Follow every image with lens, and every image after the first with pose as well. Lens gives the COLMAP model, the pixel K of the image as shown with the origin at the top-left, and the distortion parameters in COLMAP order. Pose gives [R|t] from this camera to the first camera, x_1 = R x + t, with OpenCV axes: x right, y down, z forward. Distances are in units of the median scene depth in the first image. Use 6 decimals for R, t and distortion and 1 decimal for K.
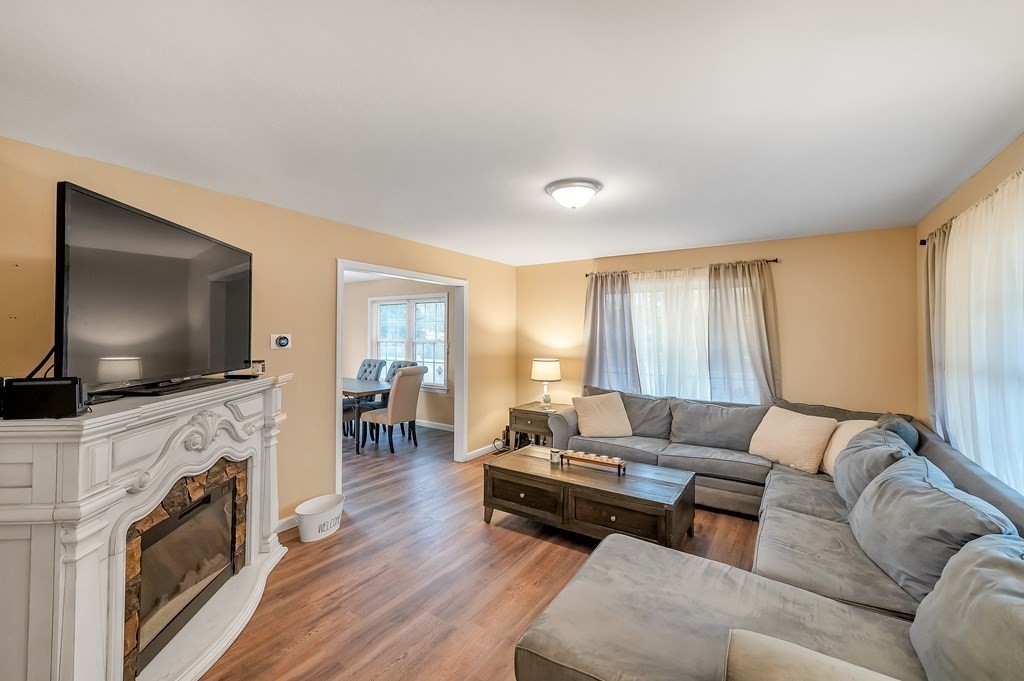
lens RADIAL K [[407.5, 0, 497.0], [0, 407.5, 329.6], [0, 0, 1]] dist [-0.001104, 0.000983]
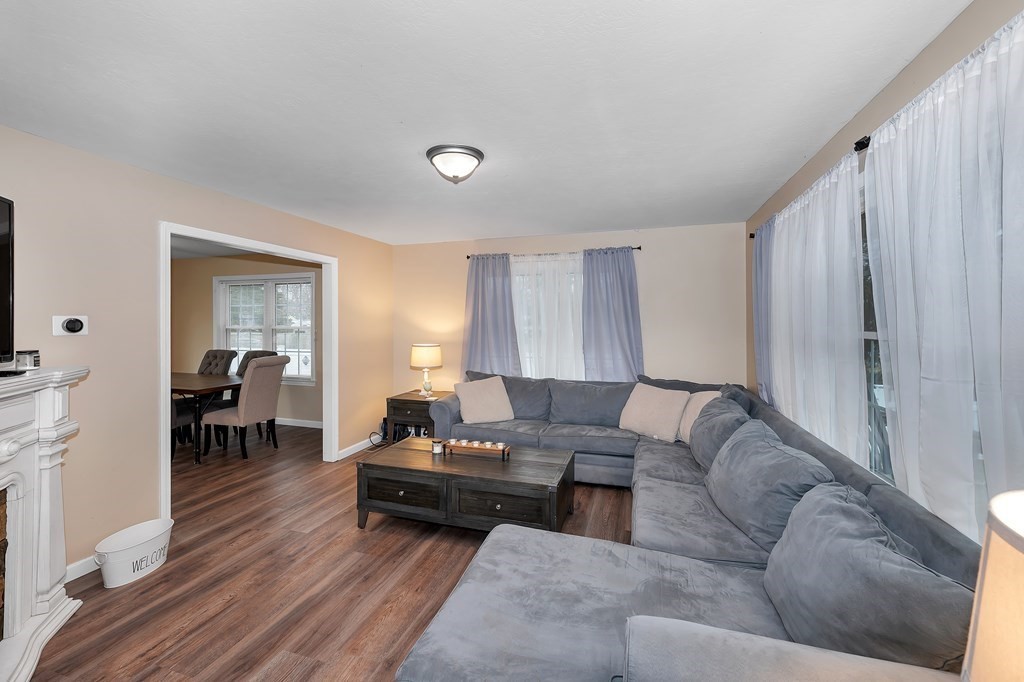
lens RADIAL K [[413.1, 0, 484.3], [0, 413.1, 322.1], [0, 0, 1]] dist [-0.002757, 0.001050]
pose [[0.966025, -0.007983, 0.258327, 0.006616], [0.005276, 0.999924, 0.011168, 0.019308], [-0.258396, -0.009425, 0.965993, 0.076527]]
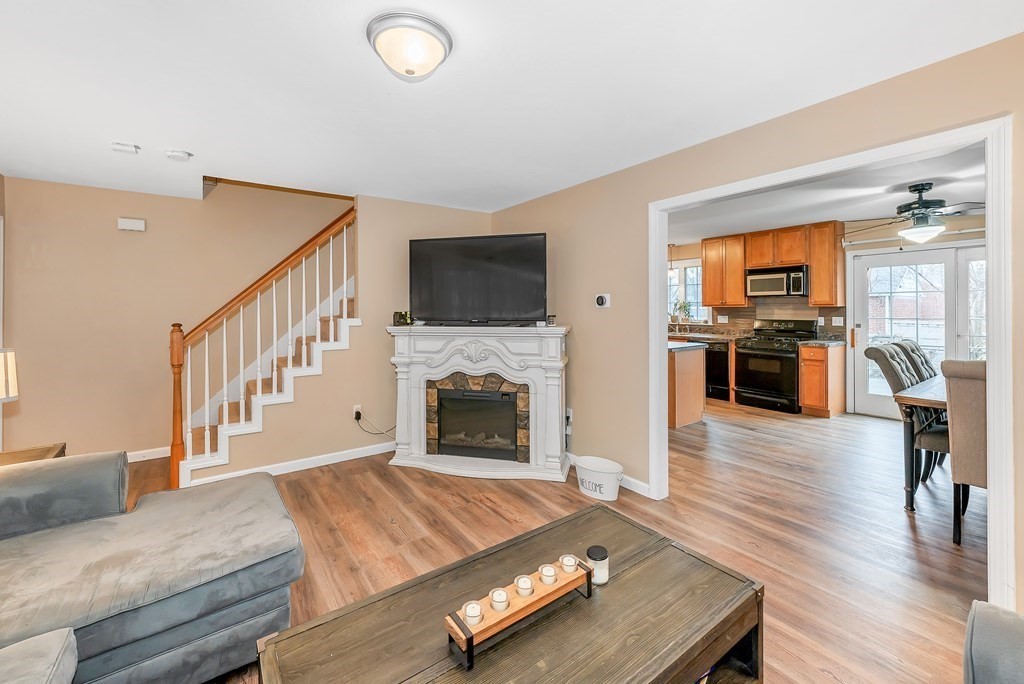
lens RADIAL K [[413.1, 0, 490.2], [0, 413.1, 306.6], [0, 0, 1]] dist [-0.002757, 0.001050]
pose [[-0.338300, -0.005611, -0.941022, 0.628763], [0.017392, 0.999774, -0.012213, 0.054855], [0.940878, -0.020497, -0.338126, 1.146731]]
